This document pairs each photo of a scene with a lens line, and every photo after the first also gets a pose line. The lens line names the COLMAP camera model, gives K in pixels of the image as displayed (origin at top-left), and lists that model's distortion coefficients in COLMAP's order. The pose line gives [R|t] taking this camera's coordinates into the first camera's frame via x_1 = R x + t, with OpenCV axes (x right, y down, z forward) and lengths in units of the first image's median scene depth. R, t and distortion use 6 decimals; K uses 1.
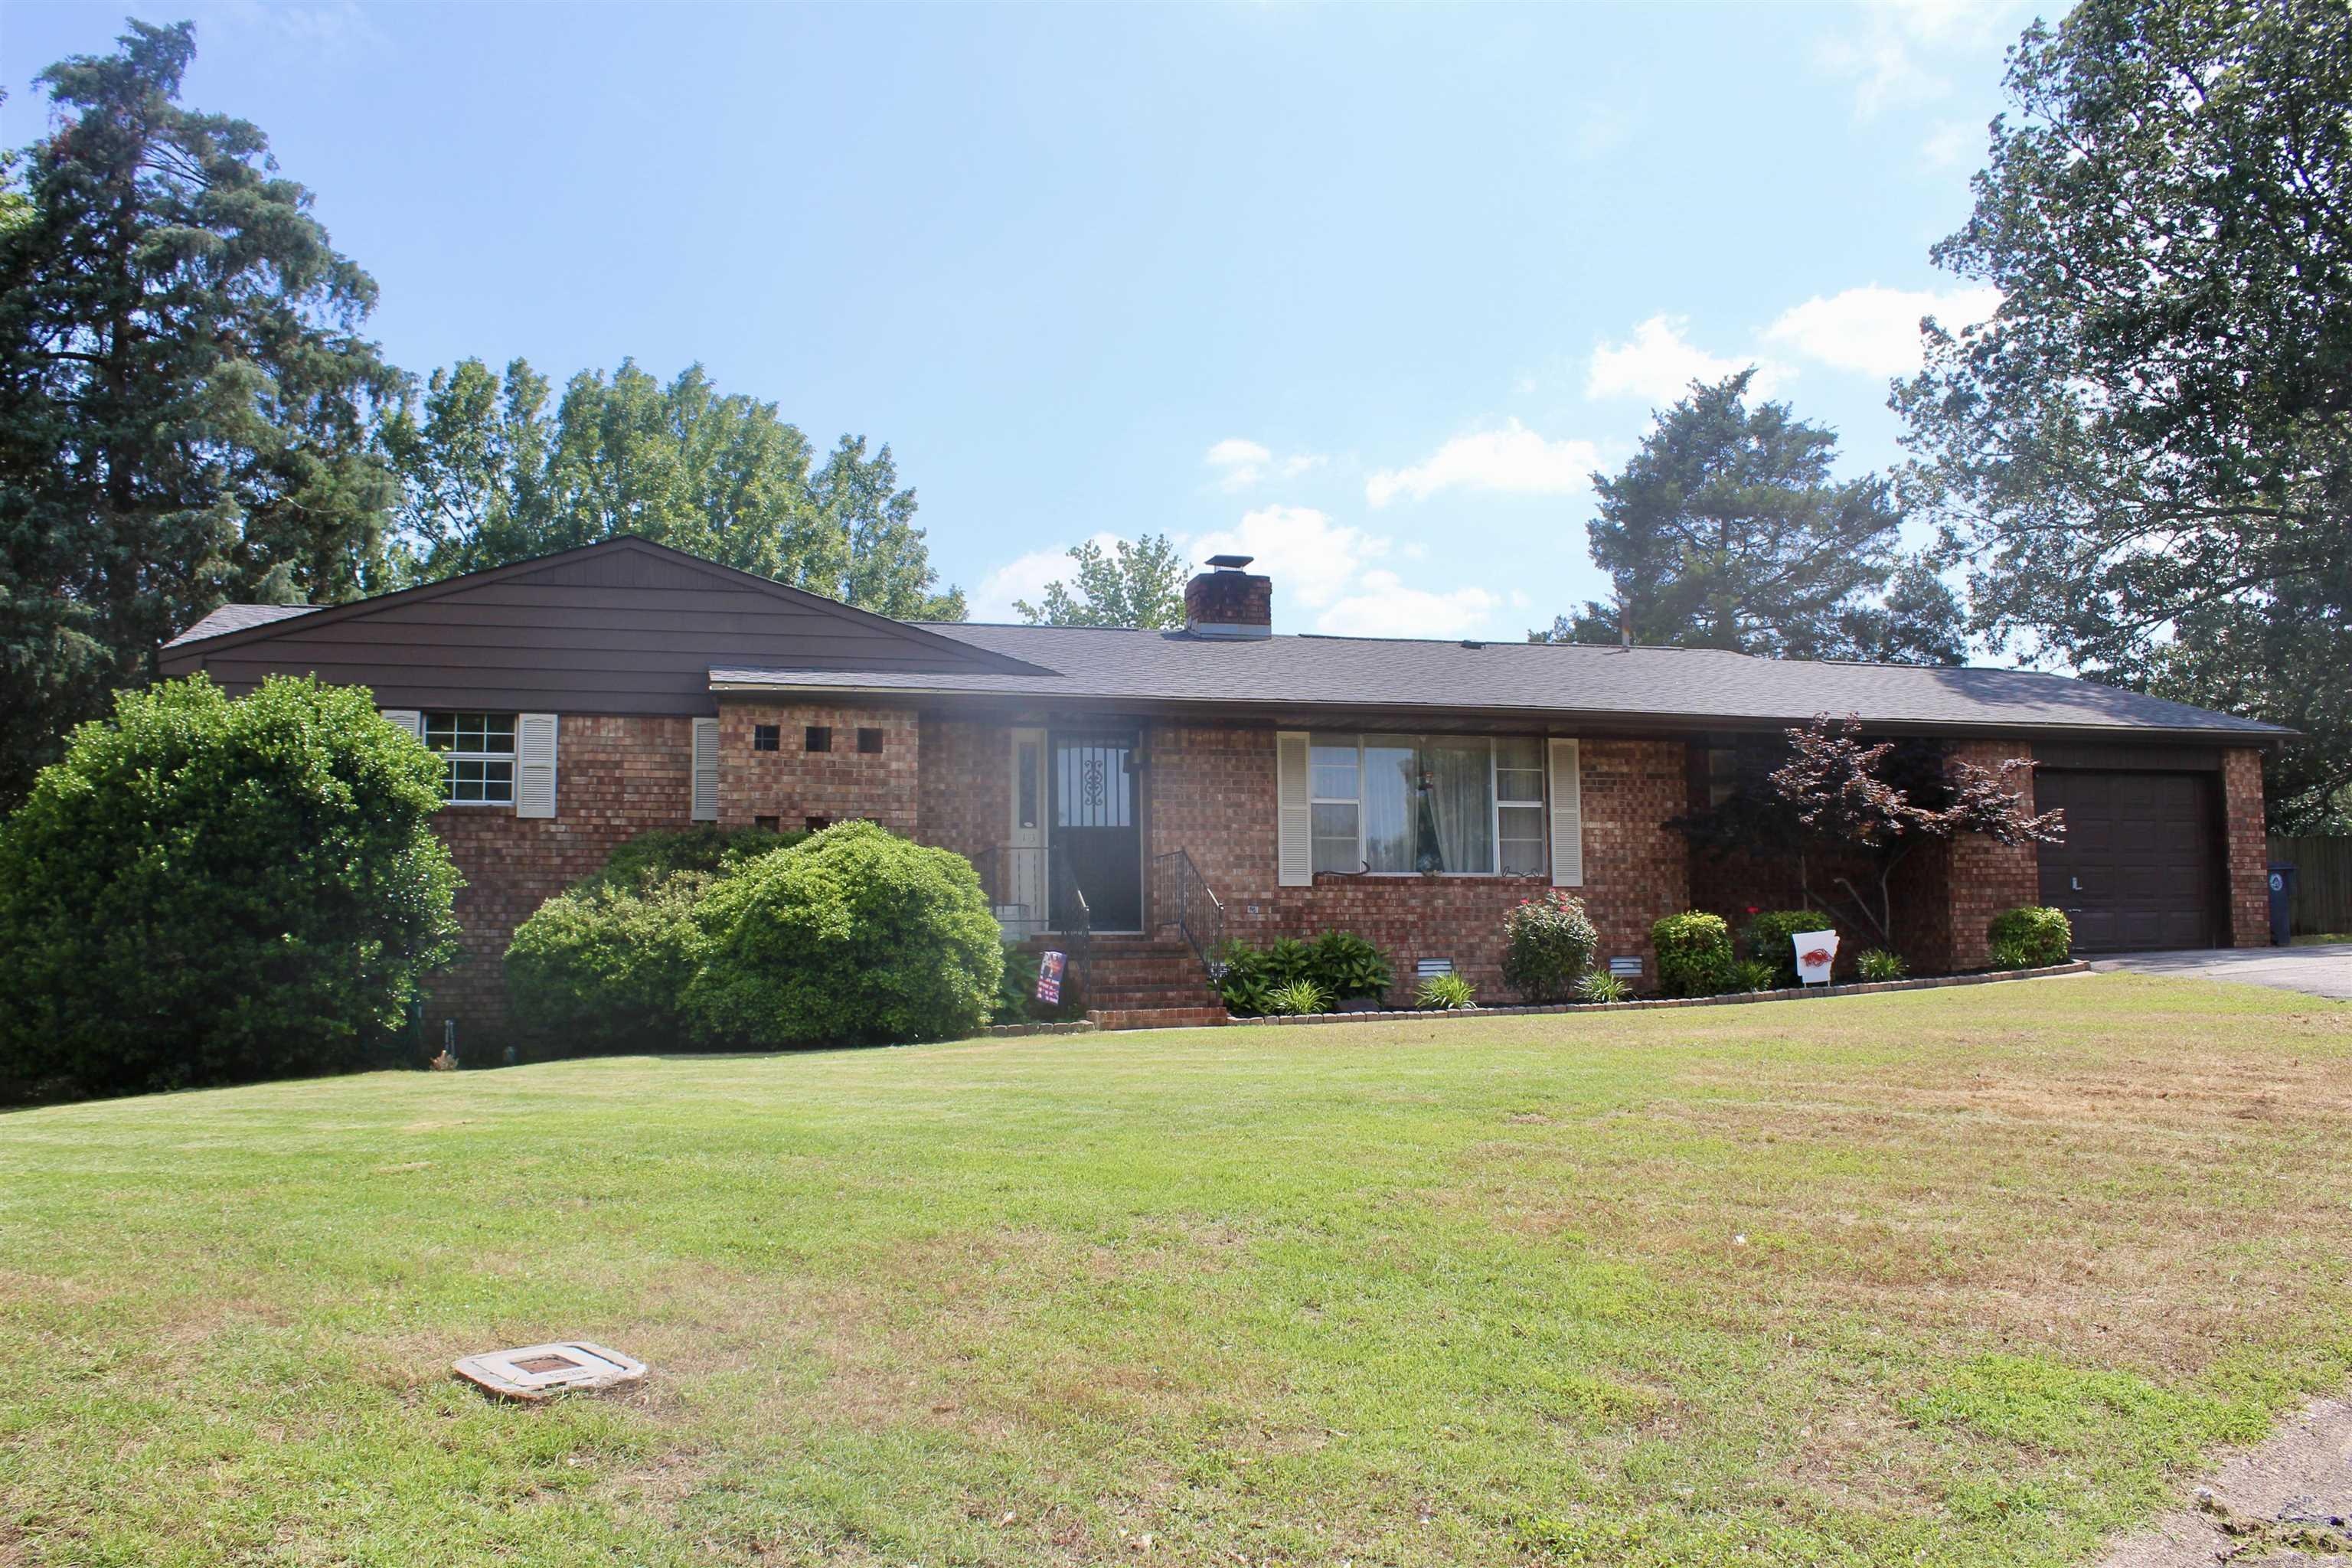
lens RADIAL K [[2009.8, 0, 1176.0], [0, 2009.8, 784.0], [0, 0, 1]] dist [-0.183745, 0.187006]
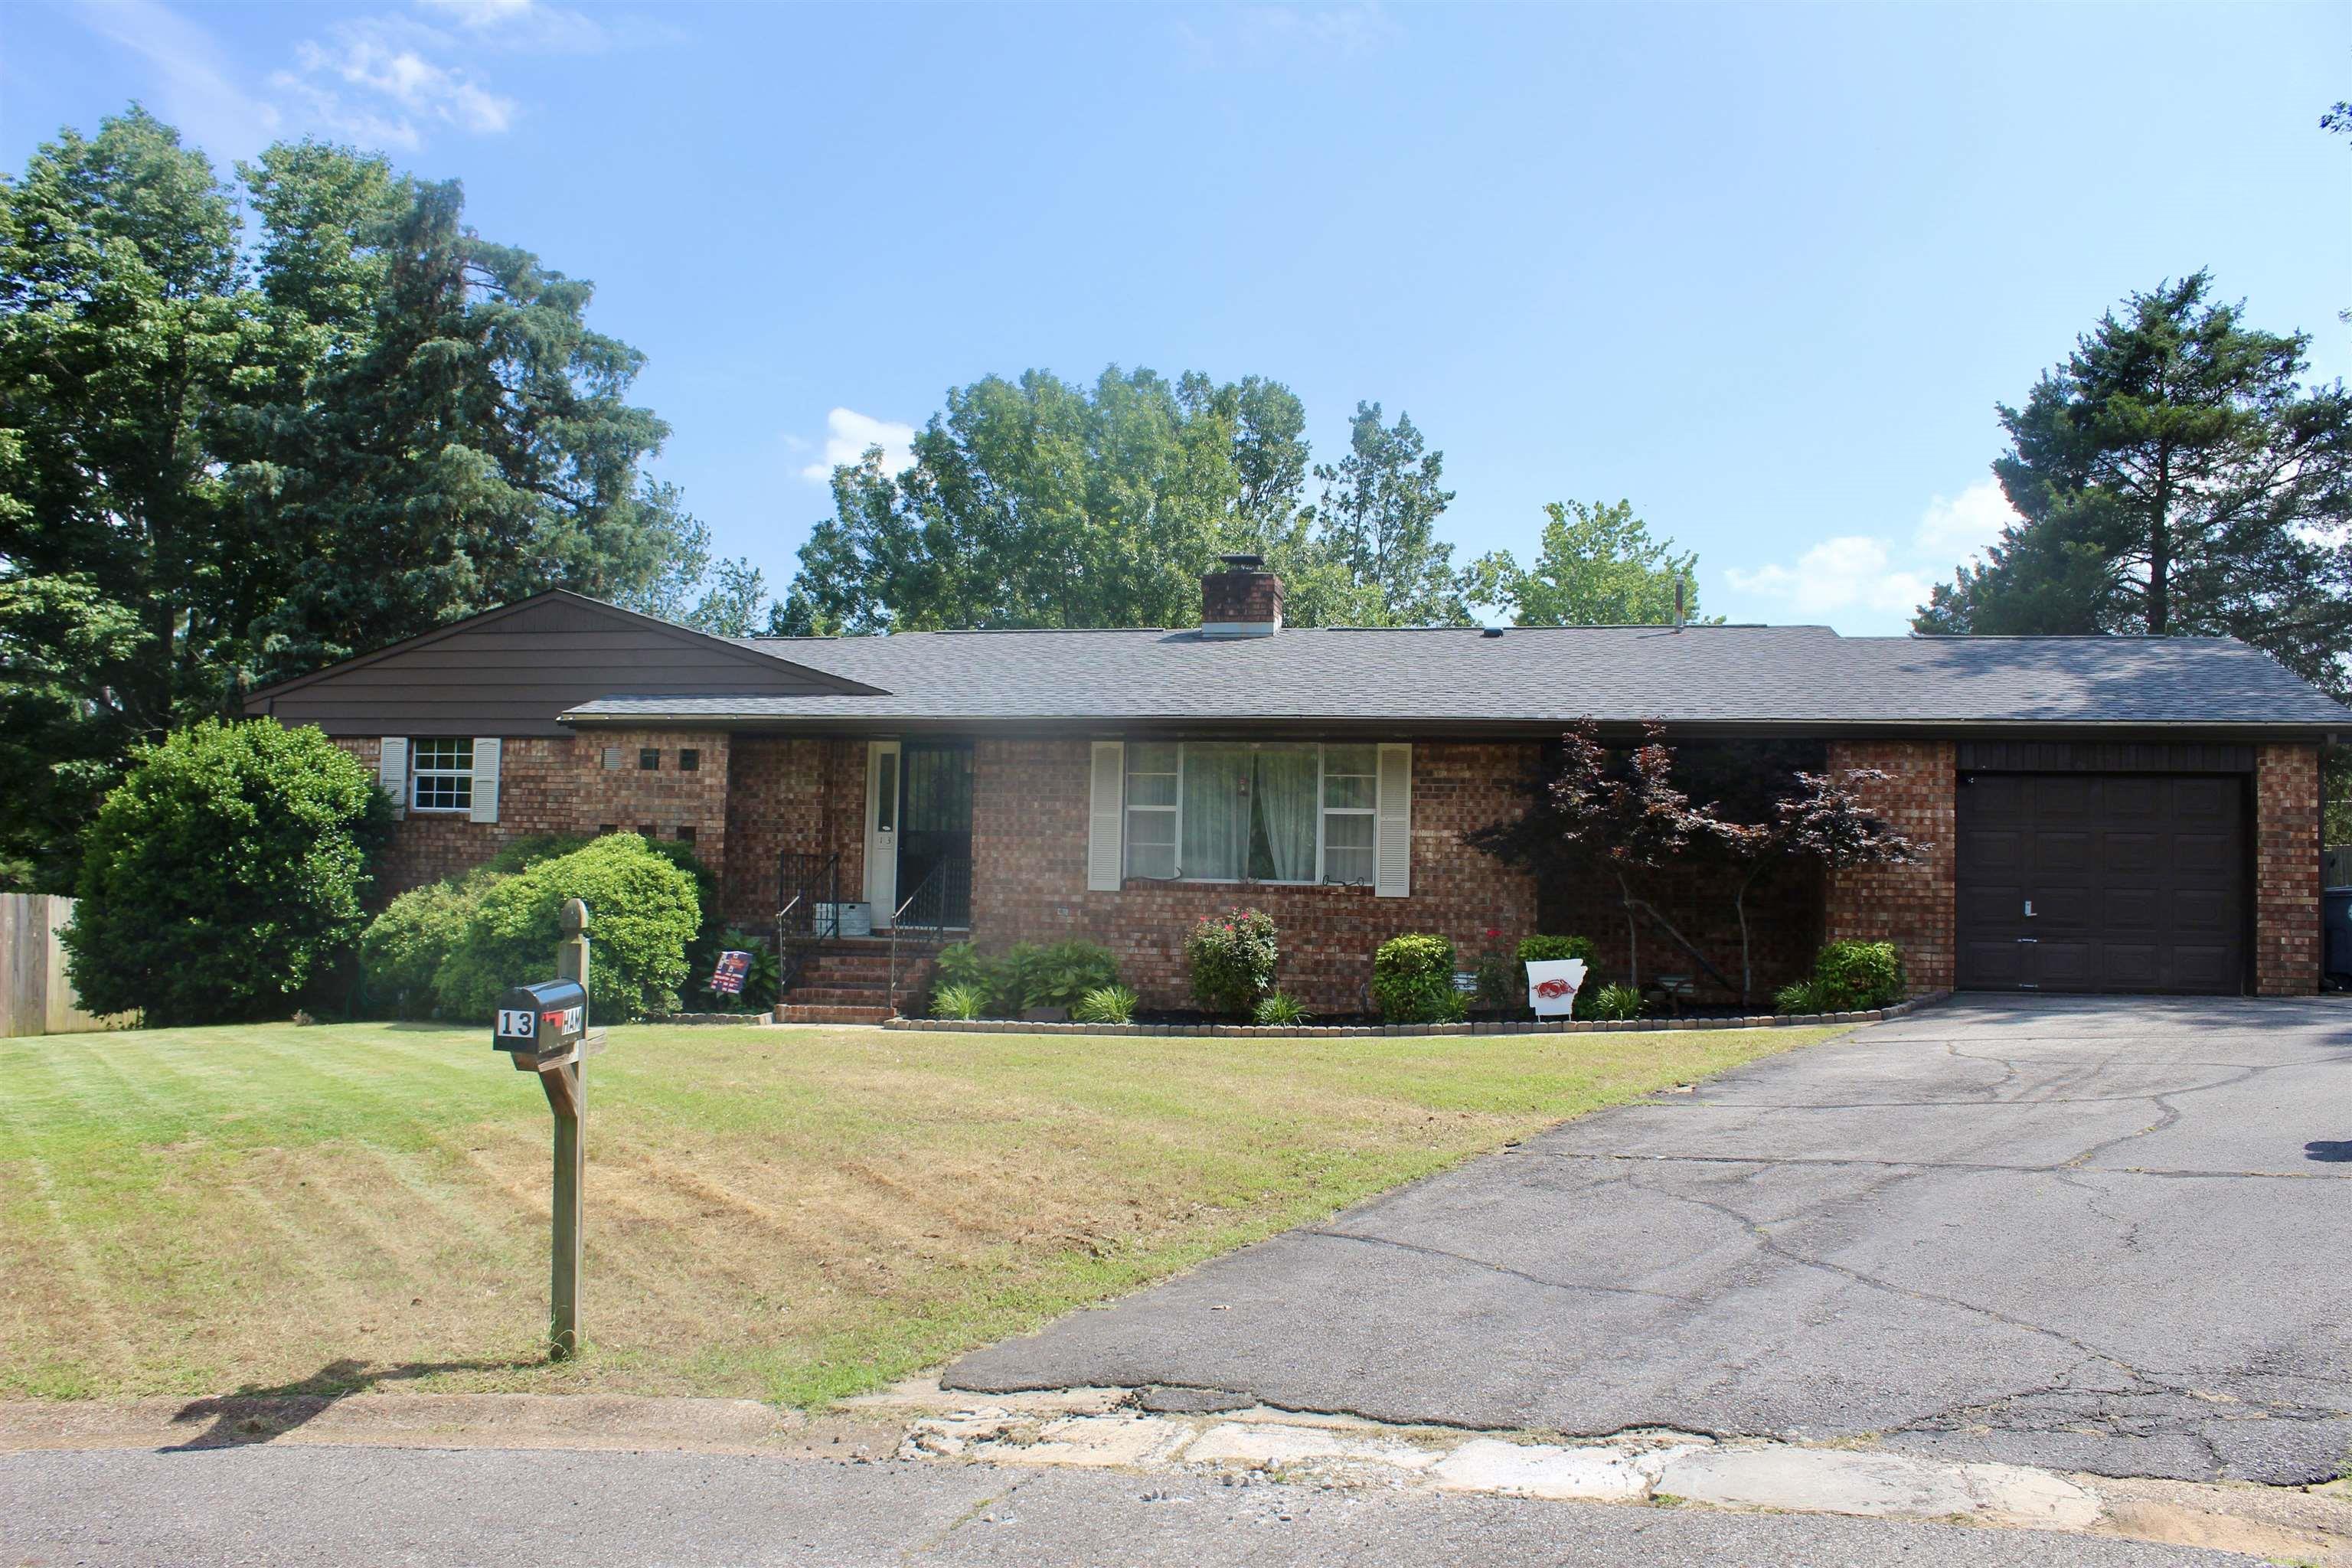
lens RADIAL K [[1977.7, 0, 1176.0], [0, 1977.7, 784.0], [0, 0, 1]] dist [-0.190574, 0.192085]
pose [[0.887999, 0.003719, -0.459830, 0.566826], [0.012835, 0.999377, 0.032869, -0.037725], [0.459666, -0.035090, 0.887399, 0.110913]]
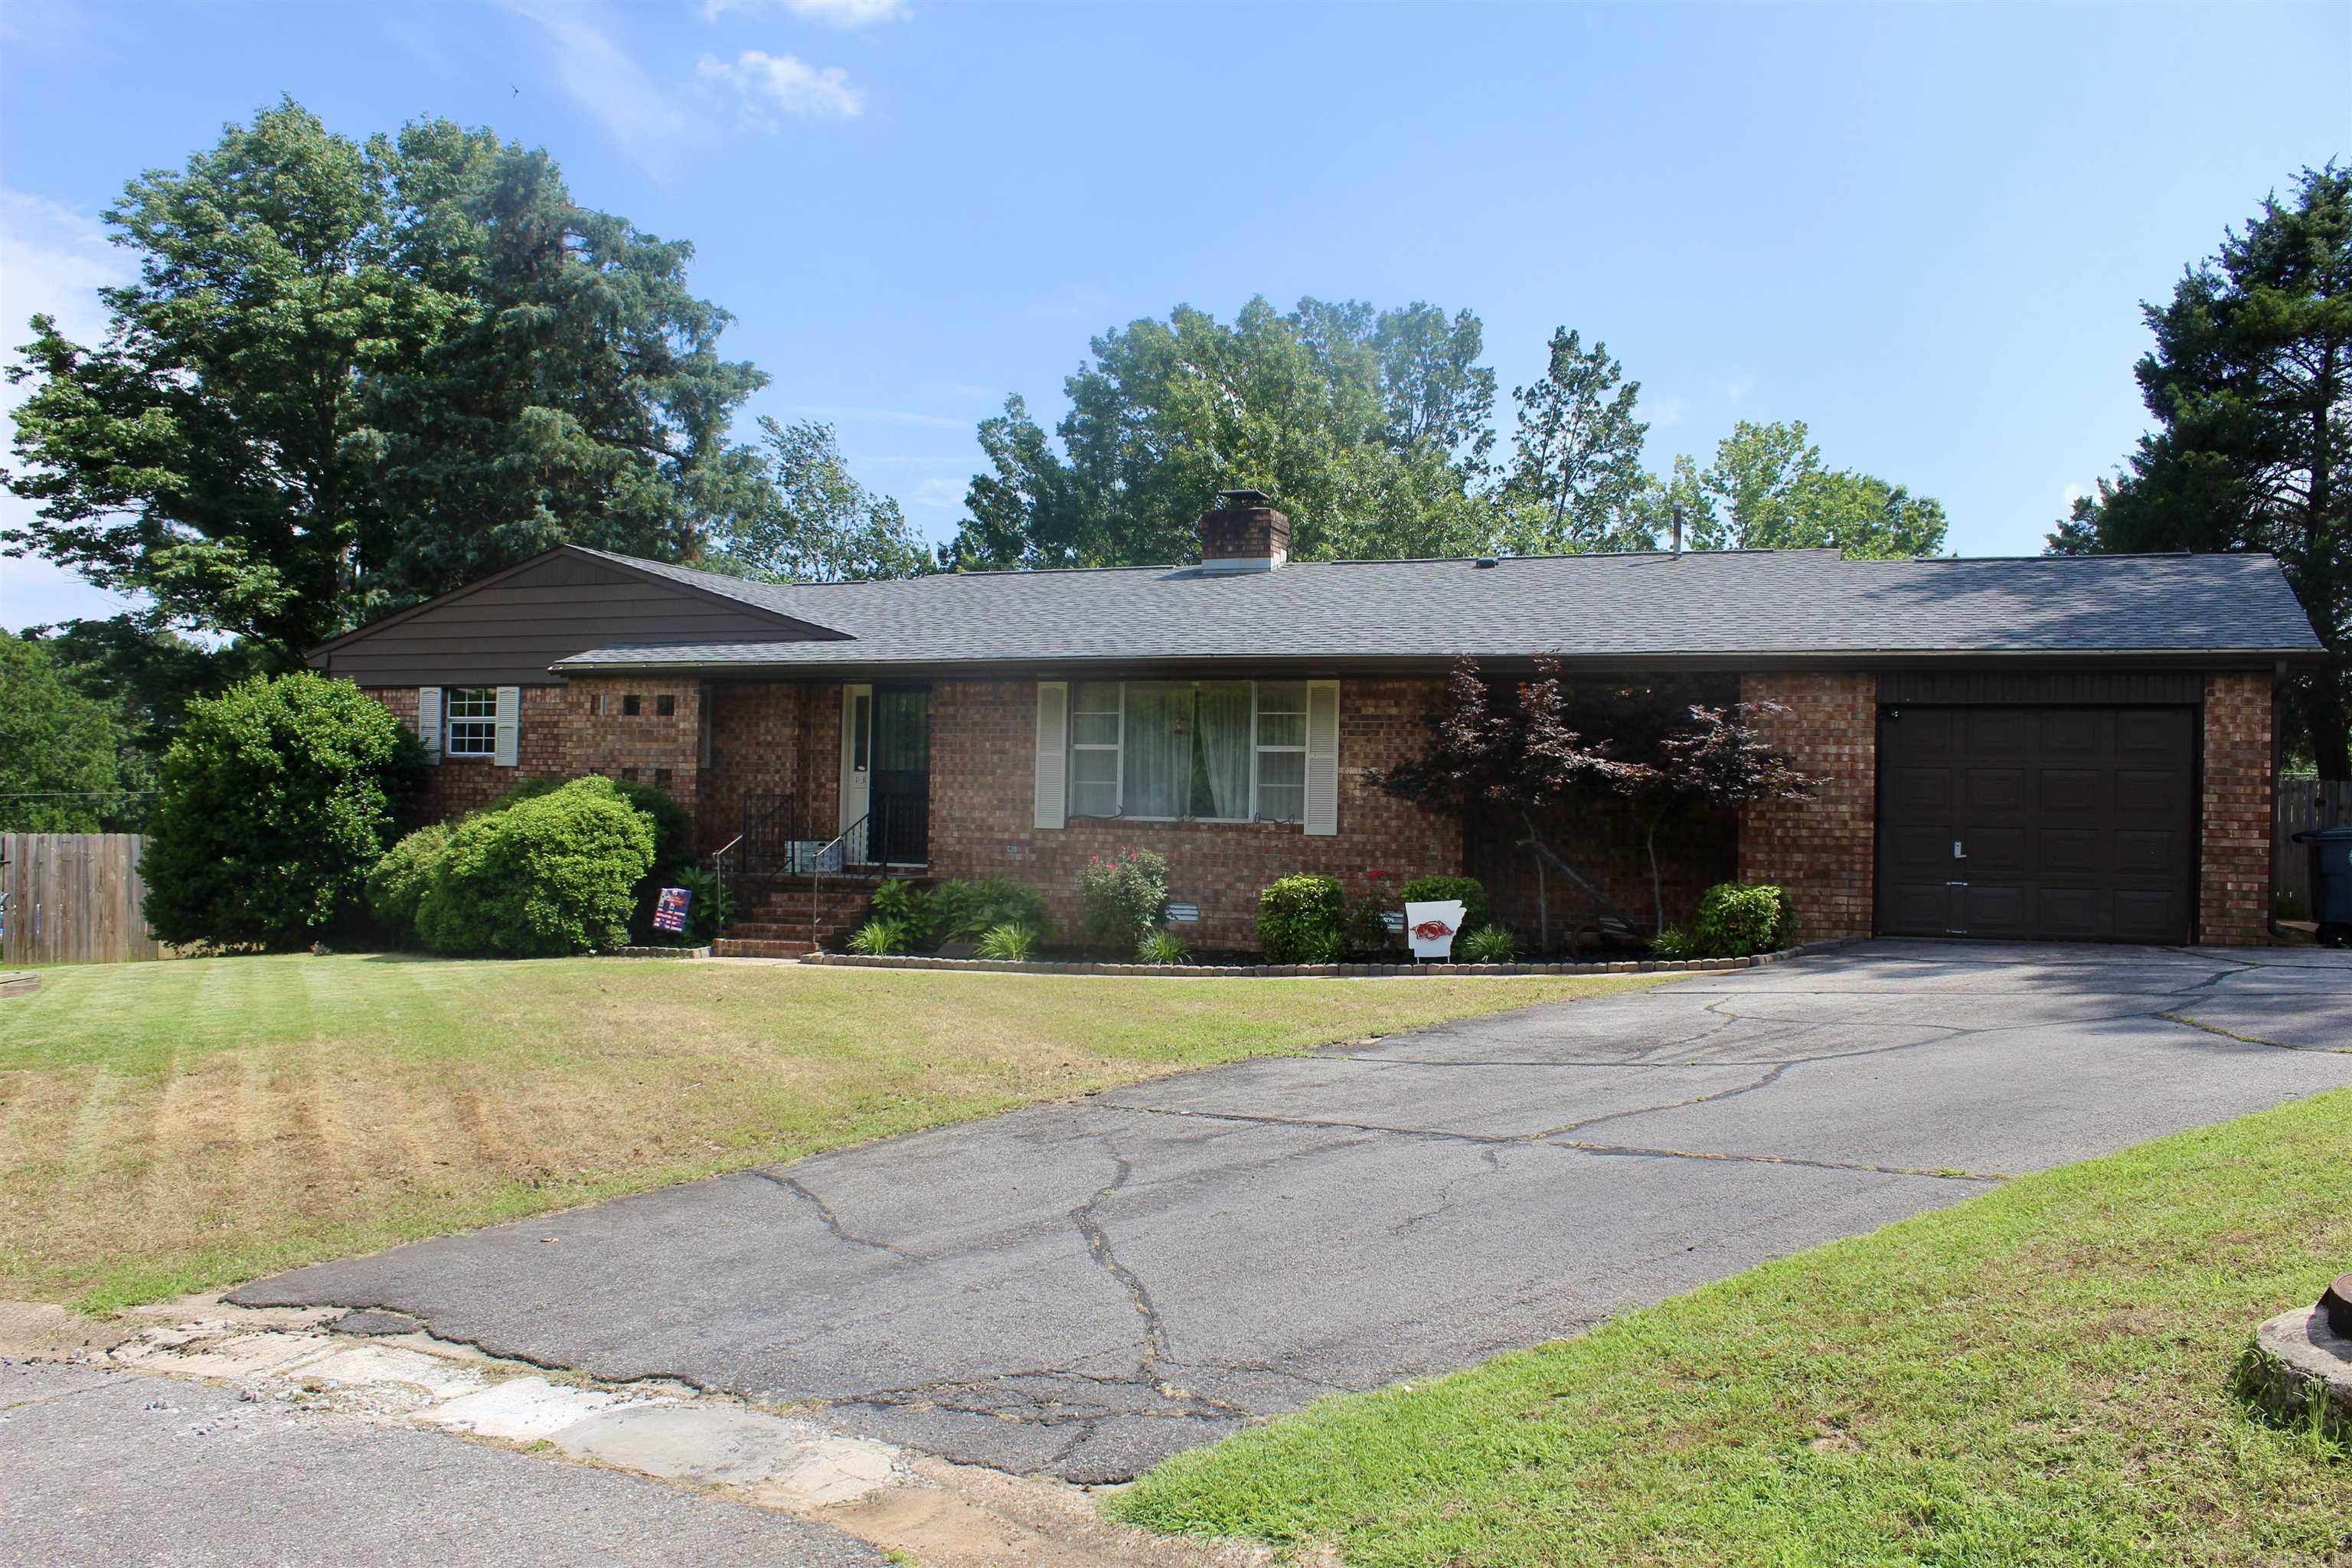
lens RADIAL K [[1977.7, 0, 1176.0], [0, 1977.7, 784.0], [0, 0, 1]] dist [-0.190574, 0.192085]
pose [[0.802820, 0.016617, -0.595989, 0.739342], [0.029462, 0.997285, 0.067493, -0.041256], [0.595493, -0.071744, 0.800151, 0.207657]]
